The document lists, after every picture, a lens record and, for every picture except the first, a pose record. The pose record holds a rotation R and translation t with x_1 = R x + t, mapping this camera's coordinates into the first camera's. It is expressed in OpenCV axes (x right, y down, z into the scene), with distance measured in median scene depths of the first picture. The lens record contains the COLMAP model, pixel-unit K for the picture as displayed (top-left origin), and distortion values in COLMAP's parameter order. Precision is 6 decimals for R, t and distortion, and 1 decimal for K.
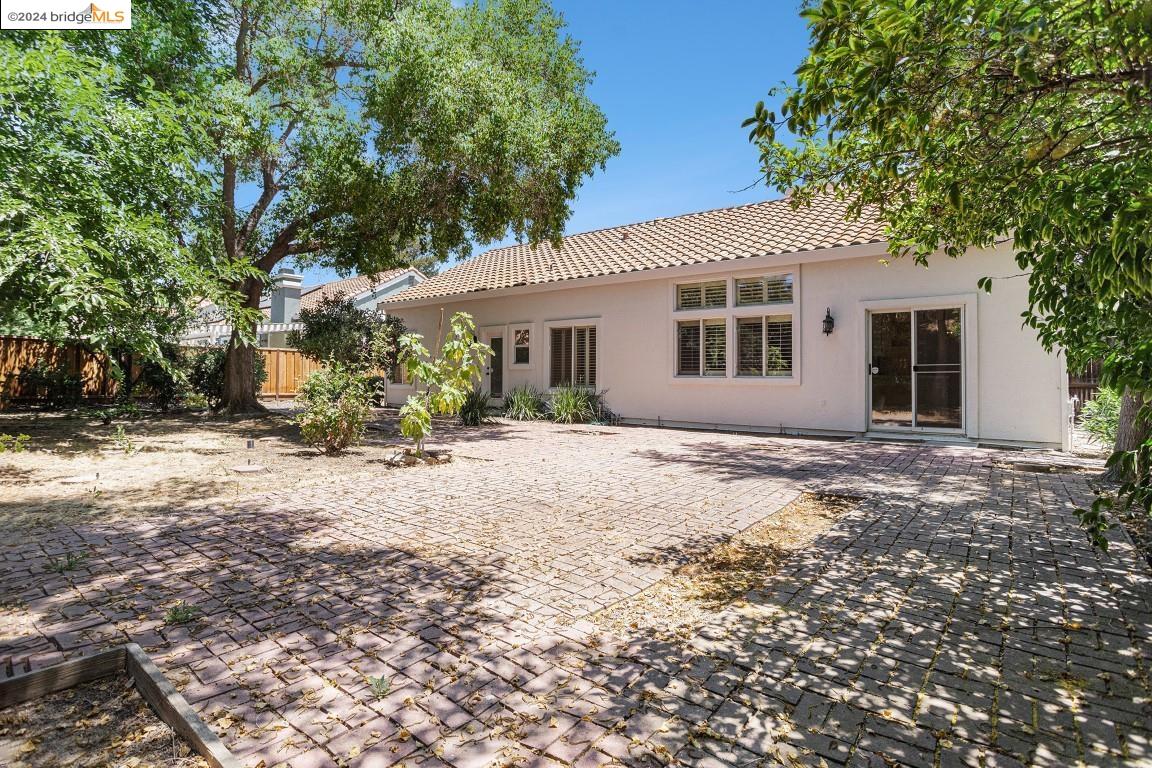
lens RADIAL K [[577.1, 0, 573.8], [0, 577.1, 380.2], [0, 0, 1]] dist [-0.063087, 0.019765]
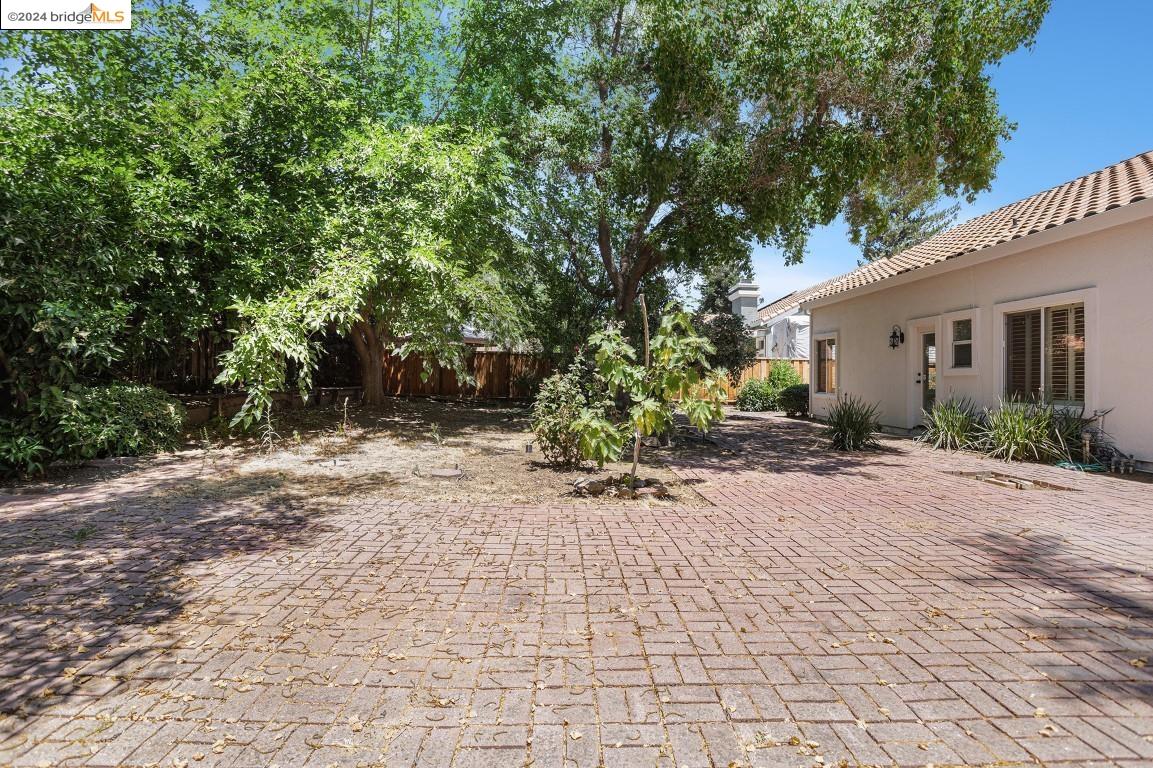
lens RADIAL K [[577.6, 0, 574.3], [0, 577.6, 380.2], [0, 0, 1]] dist [-0.063087, 0.019765]
pose [[0.650672, 0.001428, -0.759358, 0.144710], [-0.017364, 0.999765, -0.012999, 0.003557], [0.759161, 0.021643, 0.650543, 0.243076]]
